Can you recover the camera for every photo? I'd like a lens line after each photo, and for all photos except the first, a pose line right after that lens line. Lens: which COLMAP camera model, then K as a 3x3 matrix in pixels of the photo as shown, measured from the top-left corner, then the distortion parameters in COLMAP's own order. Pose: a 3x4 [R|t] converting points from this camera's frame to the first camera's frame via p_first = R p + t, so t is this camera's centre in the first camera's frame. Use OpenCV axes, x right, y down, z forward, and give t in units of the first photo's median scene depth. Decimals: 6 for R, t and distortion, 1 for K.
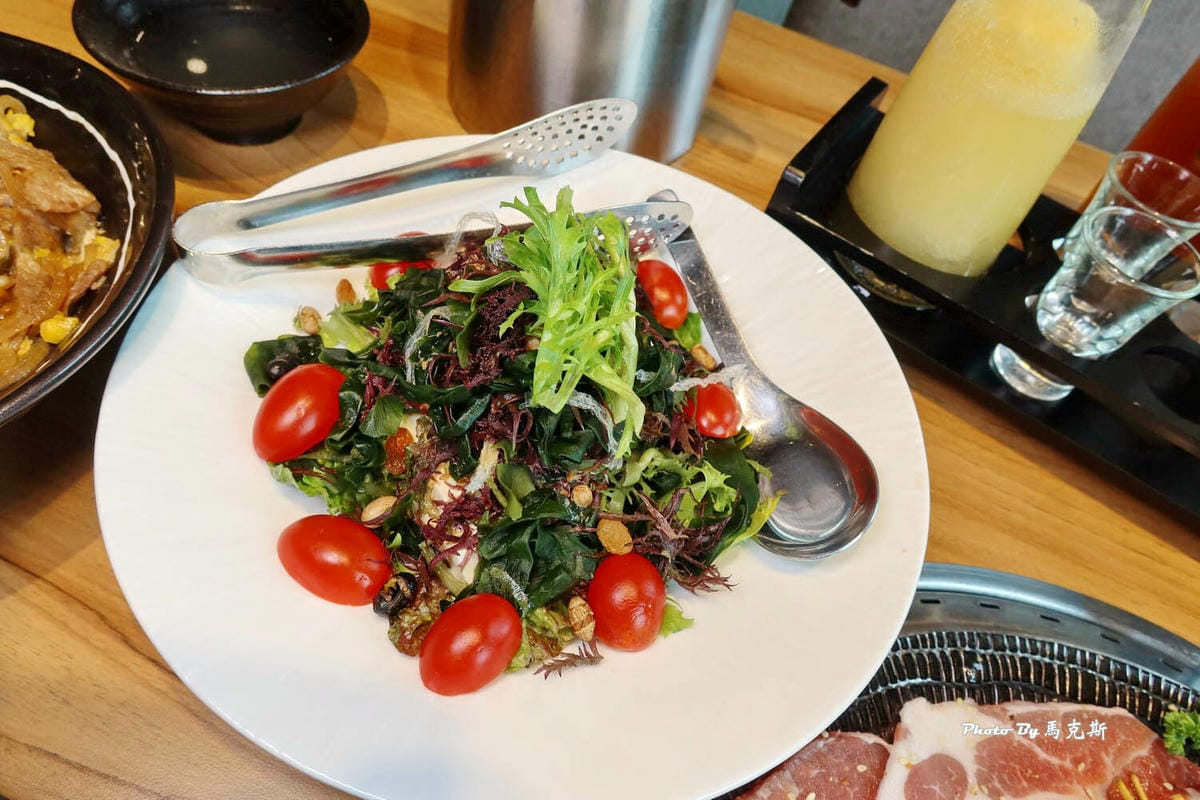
lens RADIAL K [[800.5, 0, 600.0], [0, 800.5, 400.0], [0, 0, 1]] dist [-0.020106, 0.004178]
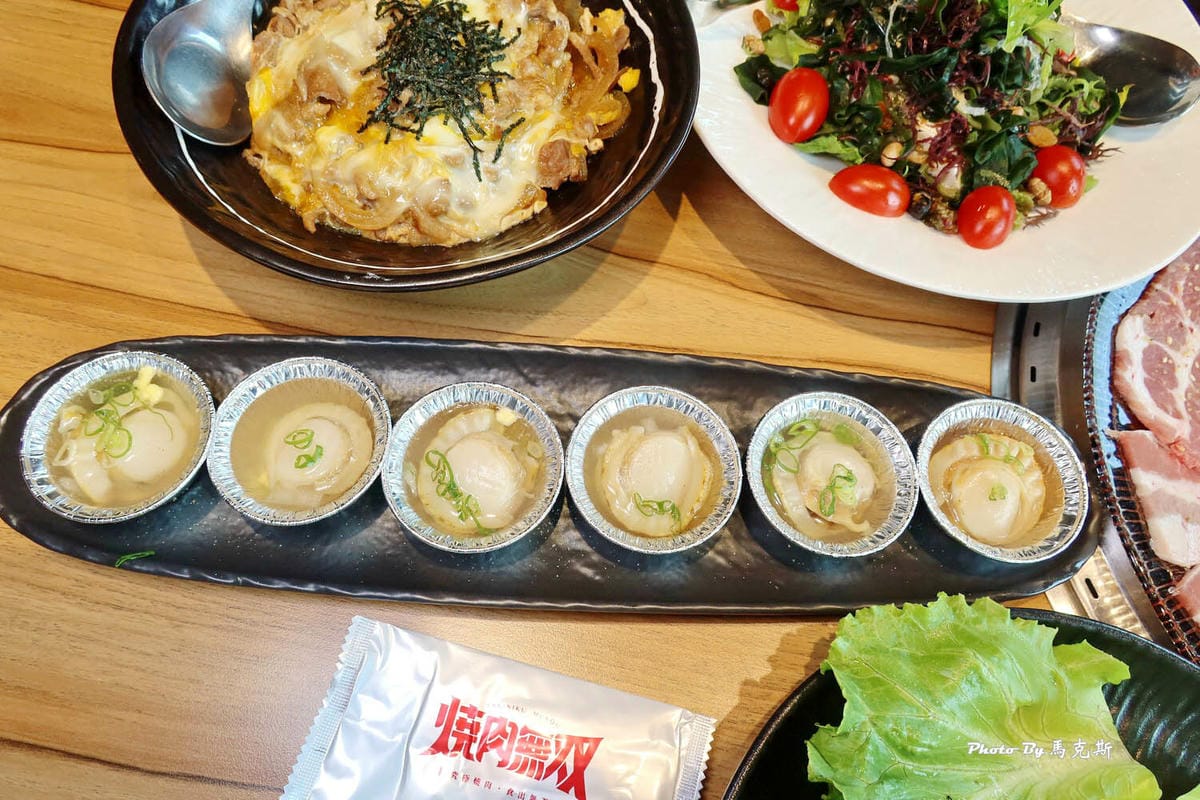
lens RADIAL K [[800.5, 0, 600.0], [0, 800.5, 400.0], [0, 0, 1]] dist [-0.020106, 0.004178]
pose [[0.968832, -0.247063, 0.018008, -0.807756], [0.233981, 0.936555, 0.260995, 0.048029], [-0.081347, -0.248647, 0.965172, -0.403936]]
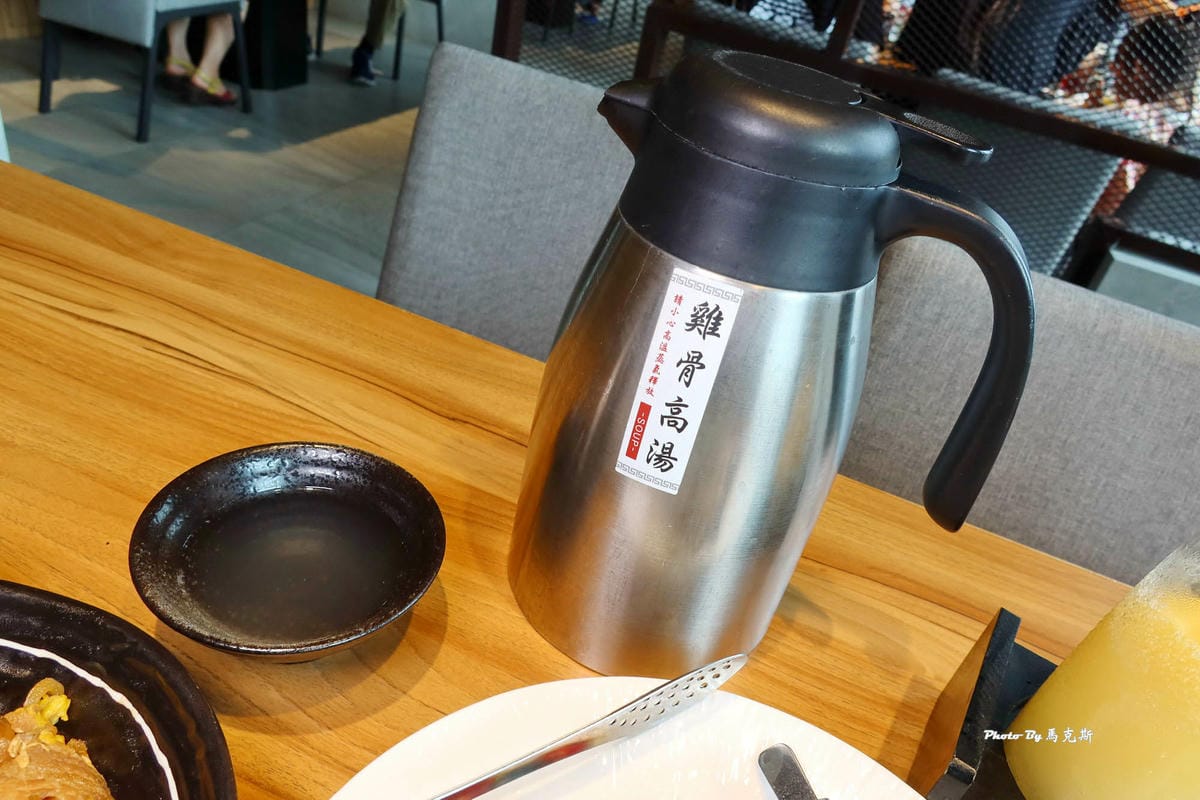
lens RADIAL K [[800.5, 0, 600.0], [0, 800.5, 400.0], [0, 0, 1]] dist [-0.020106, 0.004178]
pose [[0.998847, 0.010206, 0.046902, -0.200432], [0.006351, 0.940442, -0.339896, -0.395831], [-0.047577, 0.339802, 0.939293, 0.058661]]
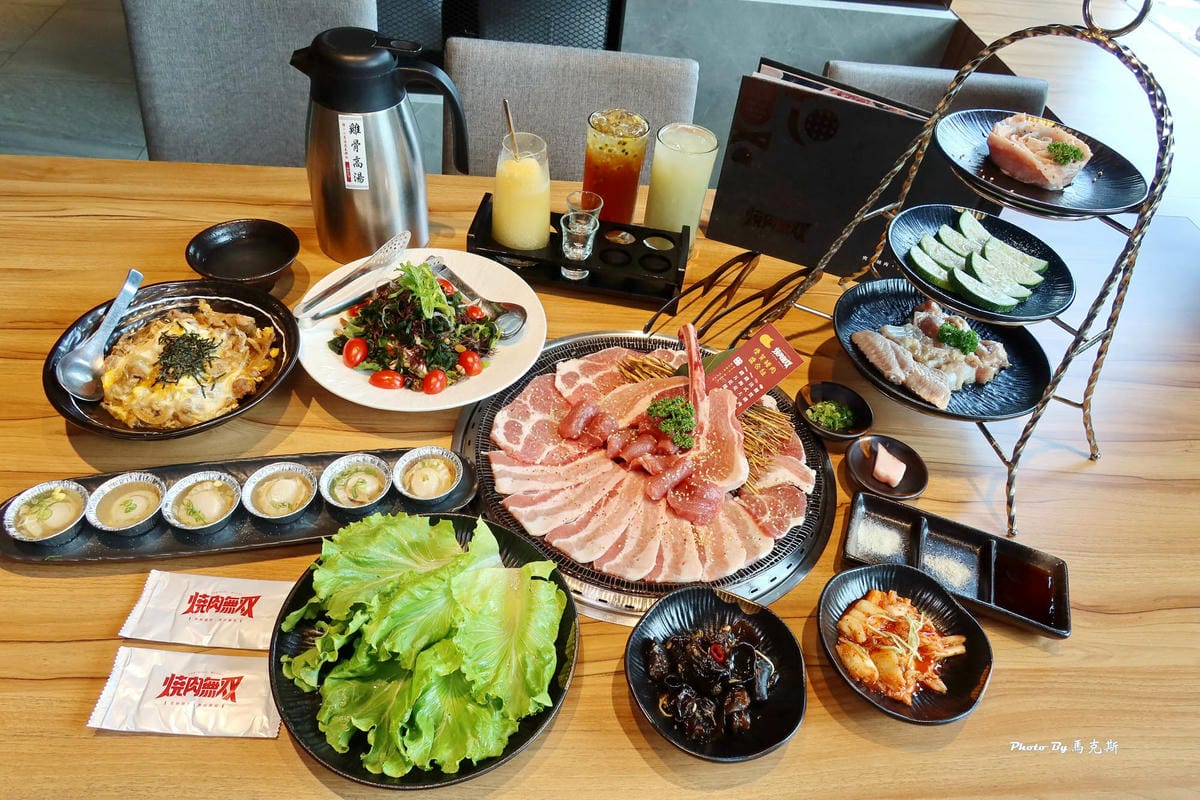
lens RADIAL K [[800.5, 0, 600.0], [0, 800.5, 400.0], [0, 0, 1]] dist [-0.020106, 0.004178]
pose [[0.887765, -0.373026, 0.269675, -0.411294], [0.393637, 0.918933, -0.024735, 0.621830], [-0.238586, 0.128113, 0.962634, -2.183231]]
